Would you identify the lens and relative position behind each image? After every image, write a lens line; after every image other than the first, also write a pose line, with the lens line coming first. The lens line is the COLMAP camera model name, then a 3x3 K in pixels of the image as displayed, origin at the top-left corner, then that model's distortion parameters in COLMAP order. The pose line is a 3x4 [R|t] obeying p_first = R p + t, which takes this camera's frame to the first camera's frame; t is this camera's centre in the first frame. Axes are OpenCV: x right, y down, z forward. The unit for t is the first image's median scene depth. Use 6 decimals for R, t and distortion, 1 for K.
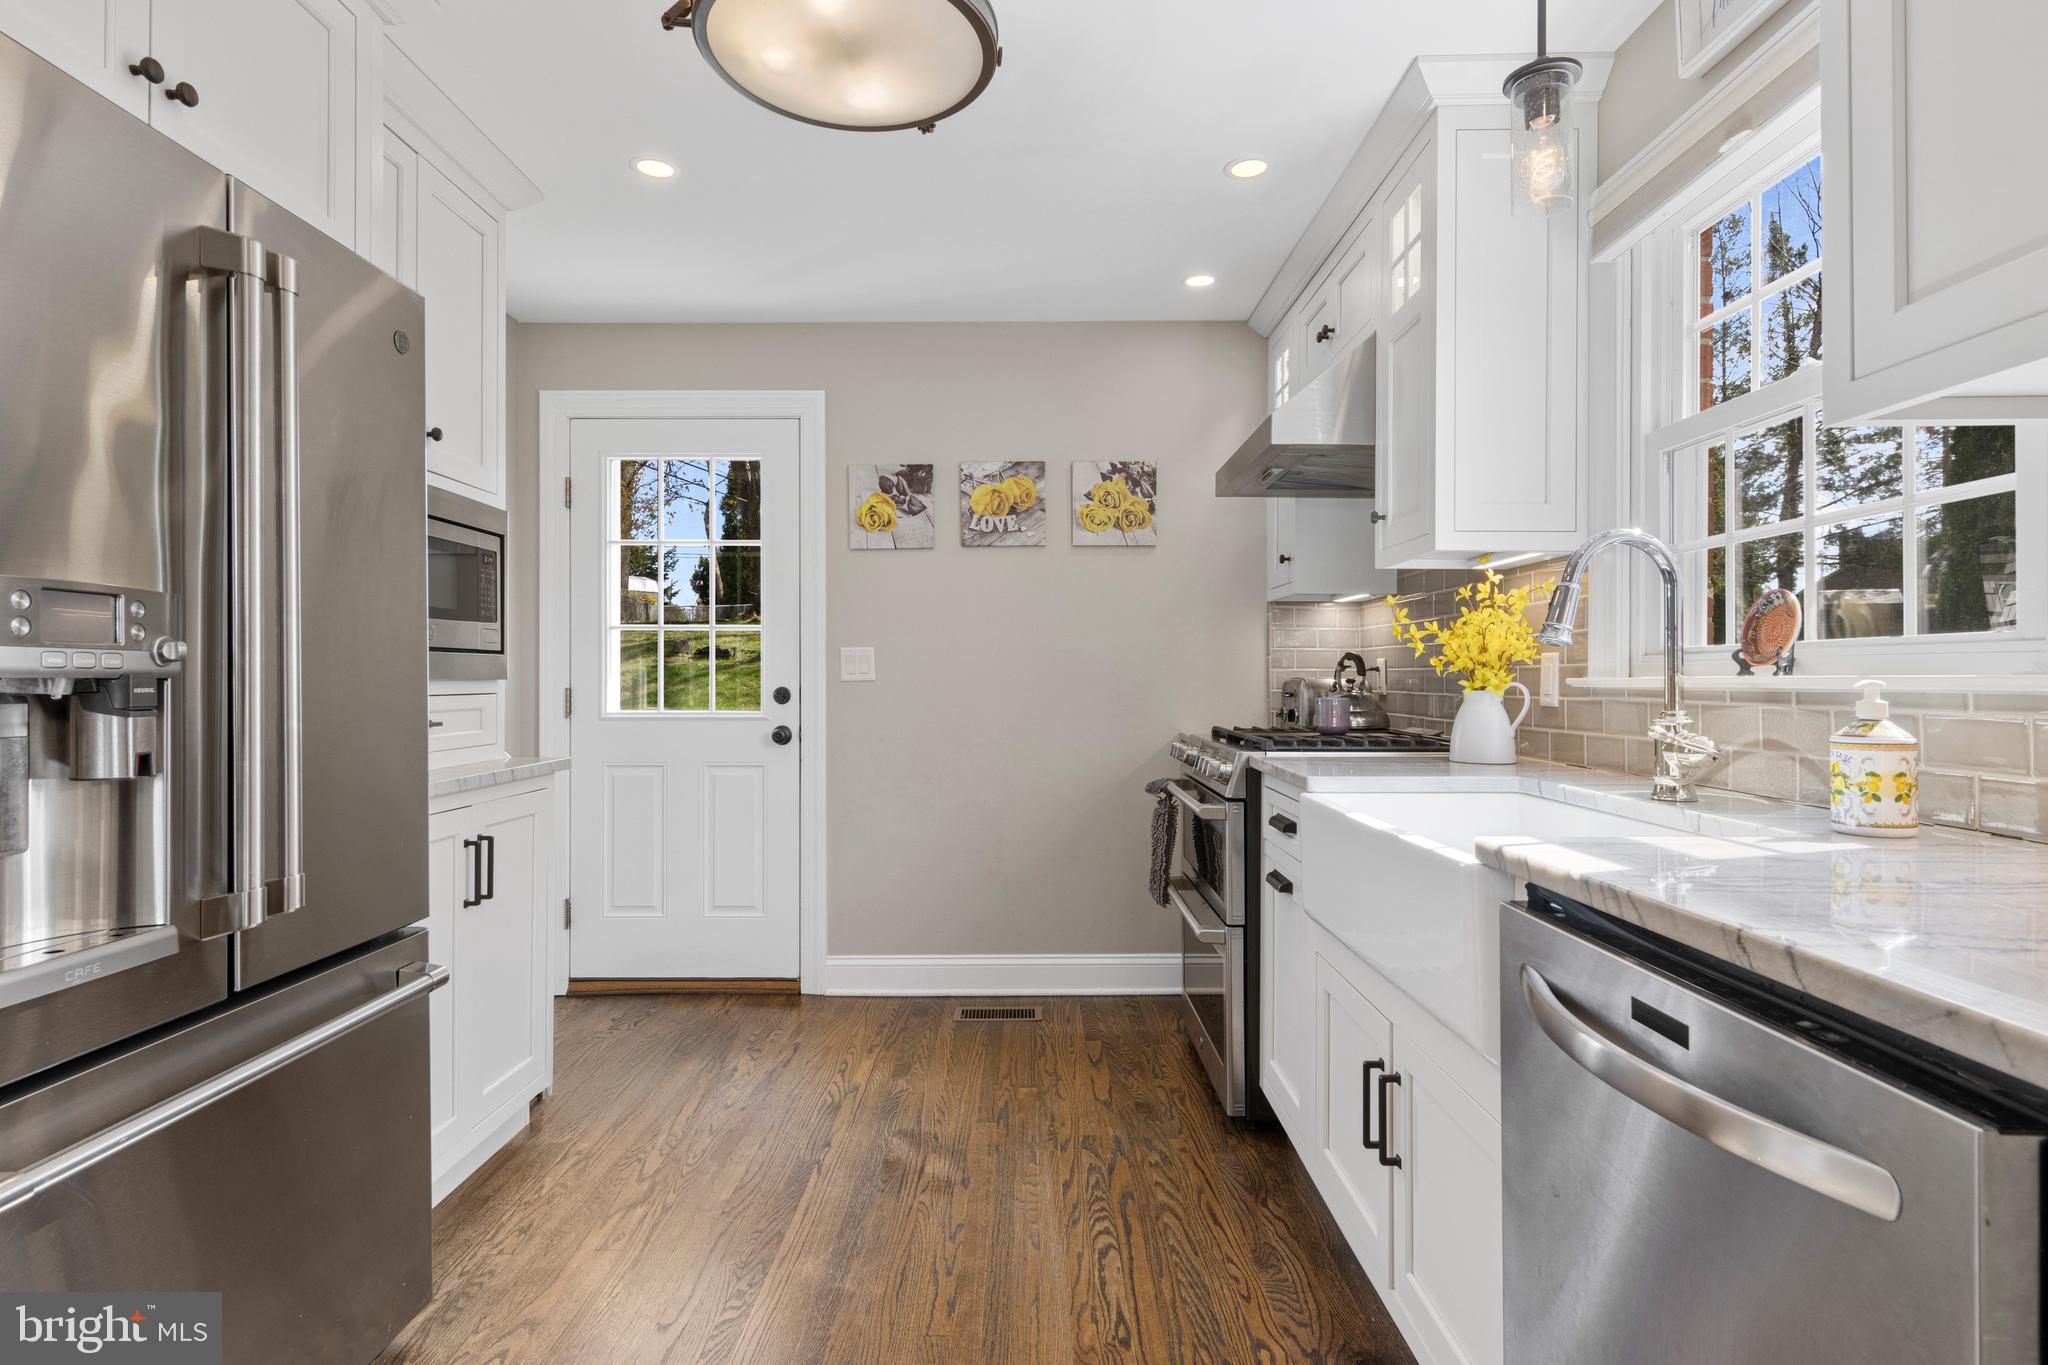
lens RADIAL K [[1034.5, 0, 1026.3], [0, 1034.5, 678.9], [0, 0, 1]] dist [0.000259, -0.000561]
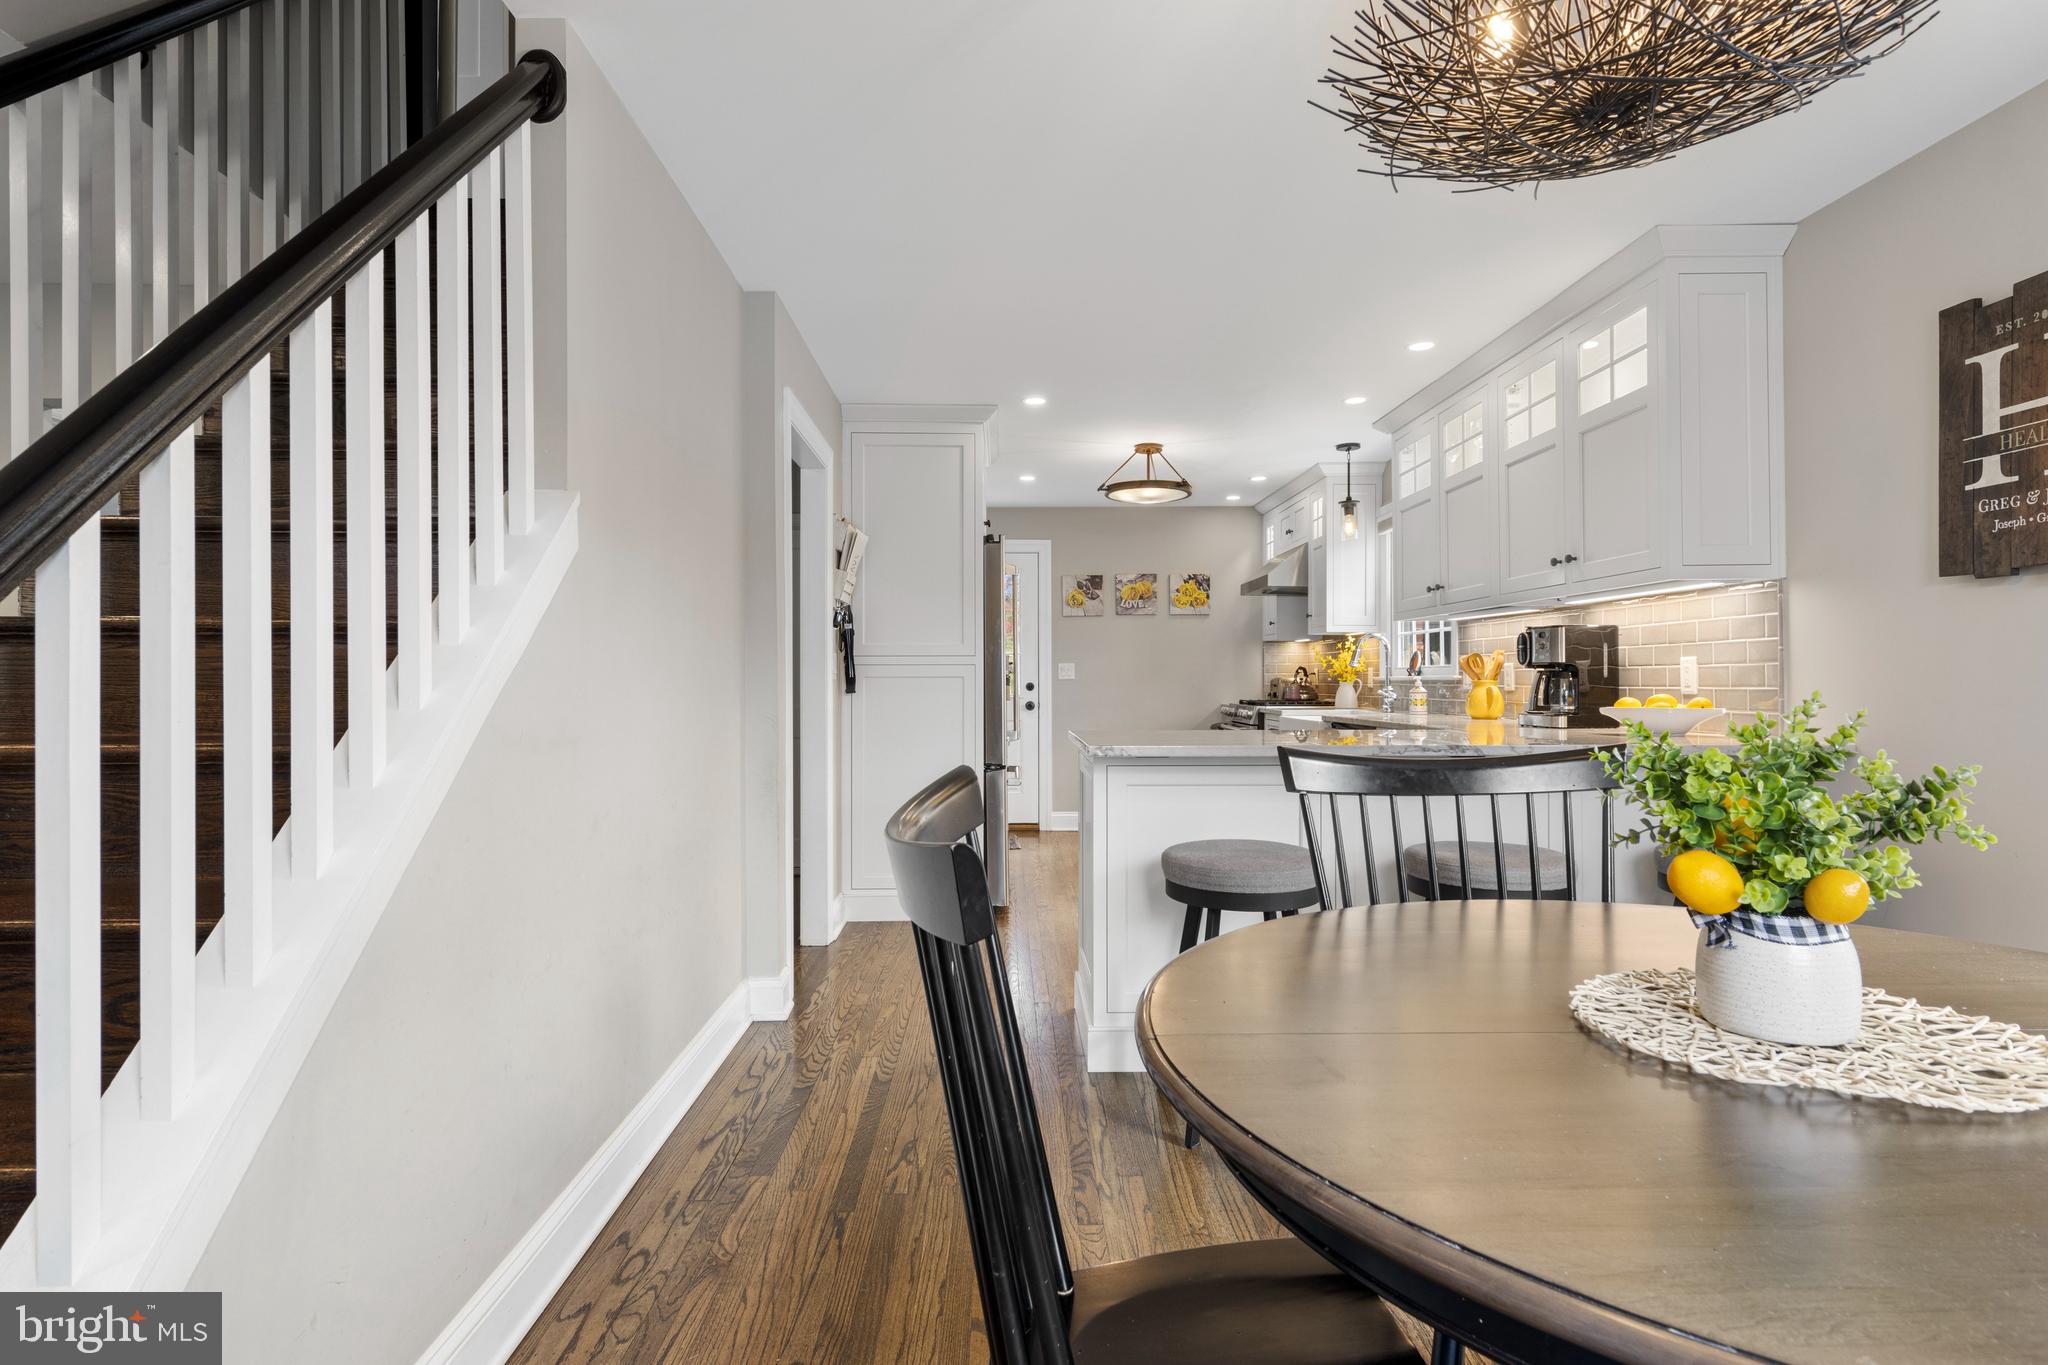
lens RADIAL K [[1034.5, 0, 1026.3], [0, 1034.5, 678.9], [0, 0, 1]] dist [0.000259, -0.000561]
pose [[0.999753, -0.000972, 0.022181, -0.351572], [0.001050, 0.999993, -0.003500, 0.009390], [-0.022178, 0.003522, 0.999748, -1.299502]]
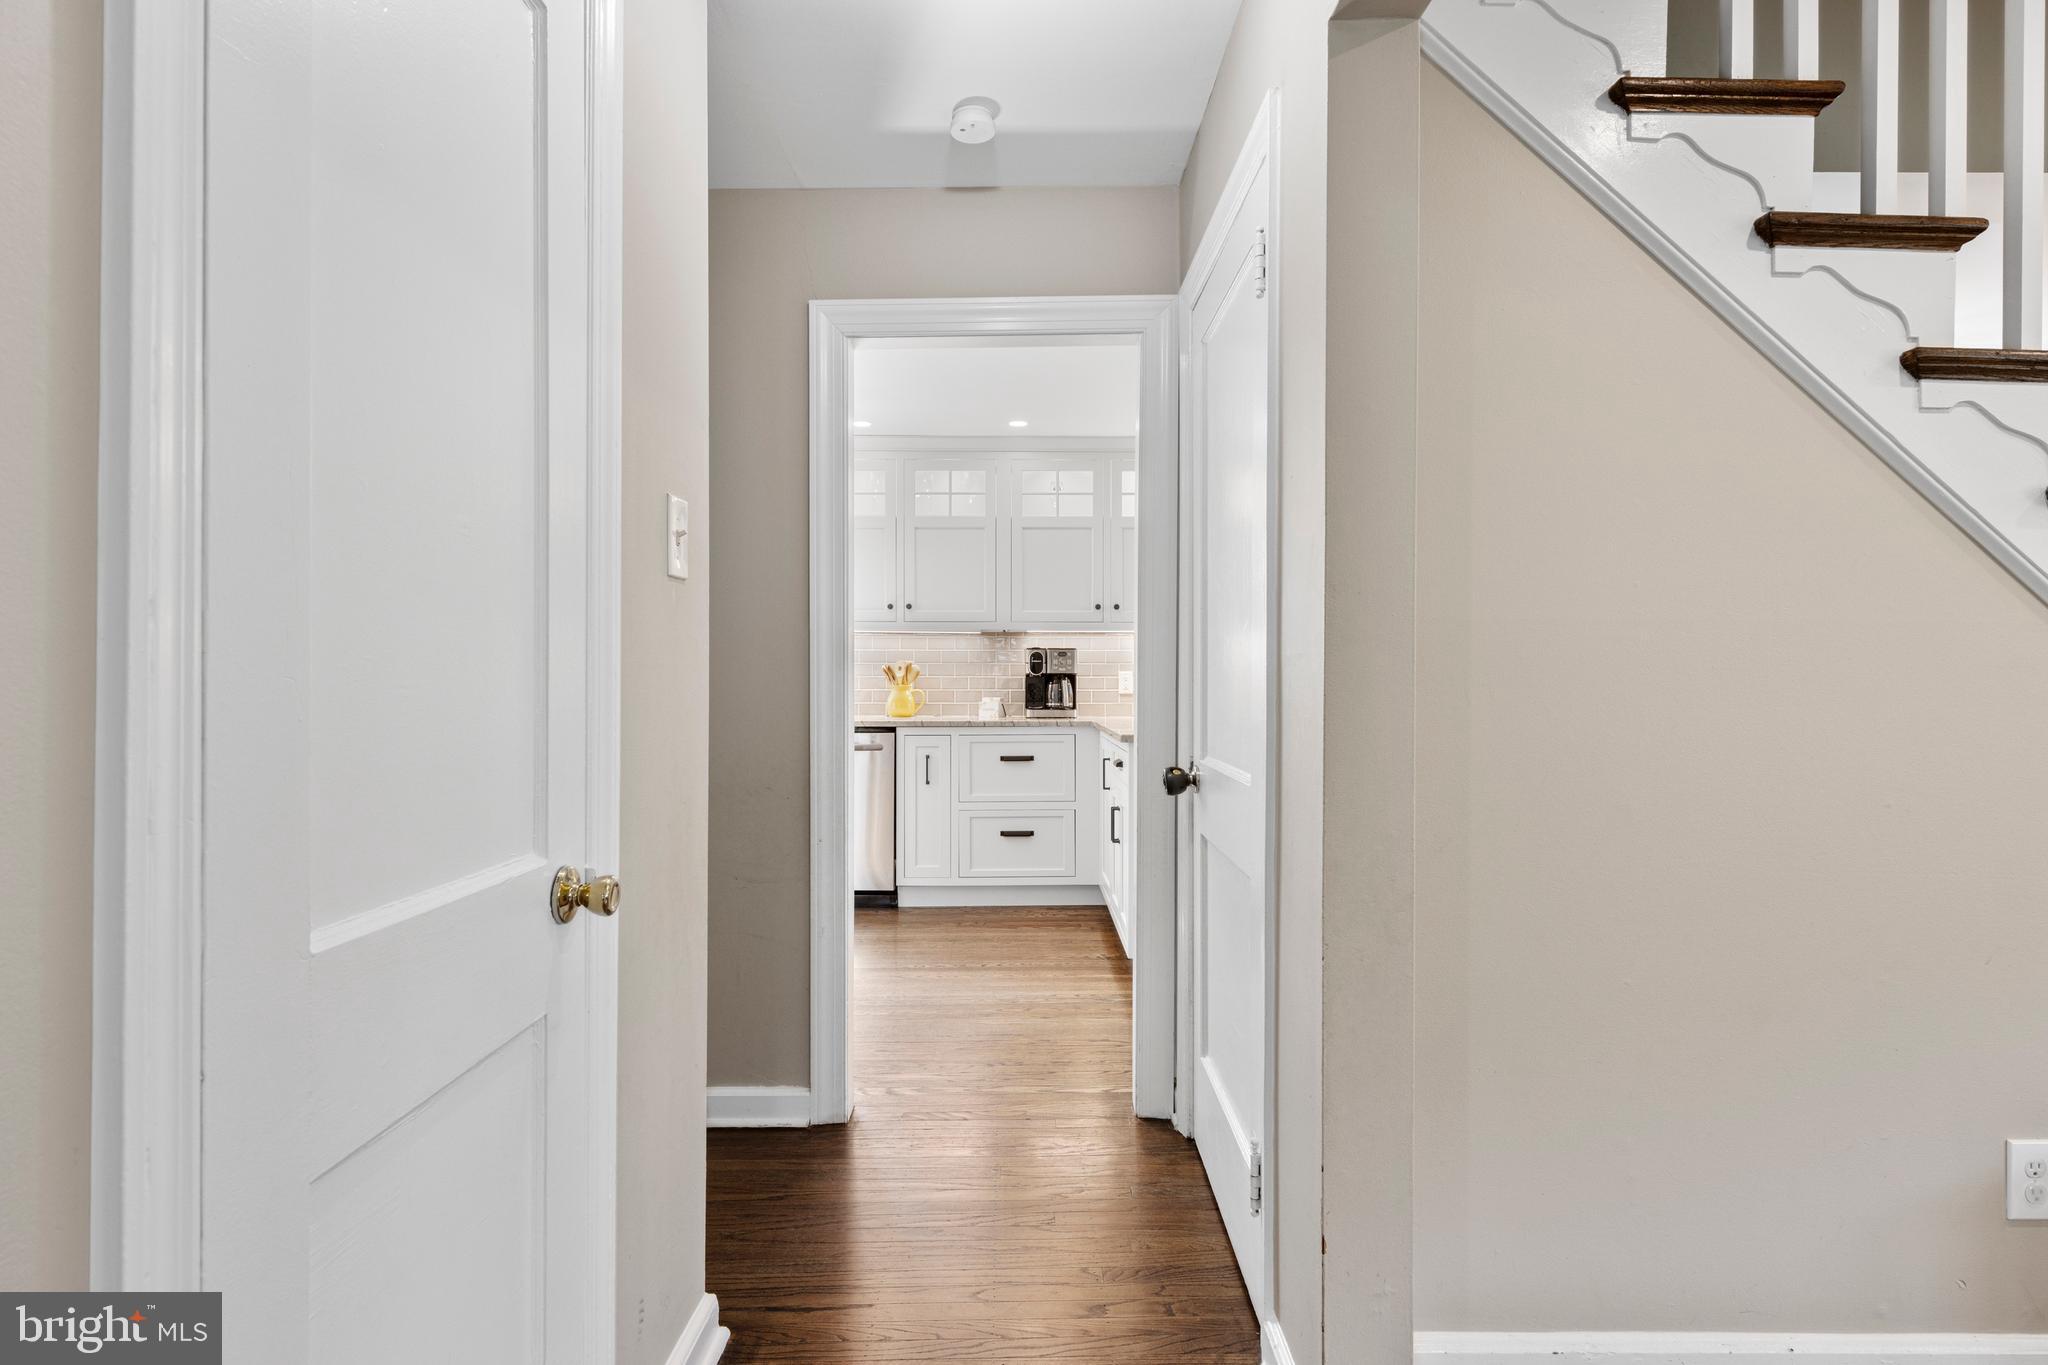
lens RADIAL K [[1034.5, 0, 1026.3], [0, 1034.5, 678.9], [0, 0, 1]] dist [0.000259, -0.000561]
pose [[0.005741, 0.000471, 0.999983, -1.471457], [0.001417, 0.999999, -0.000480, -0.003368], [-0.999983, 0.001420, 0.005740, -0.039872]]
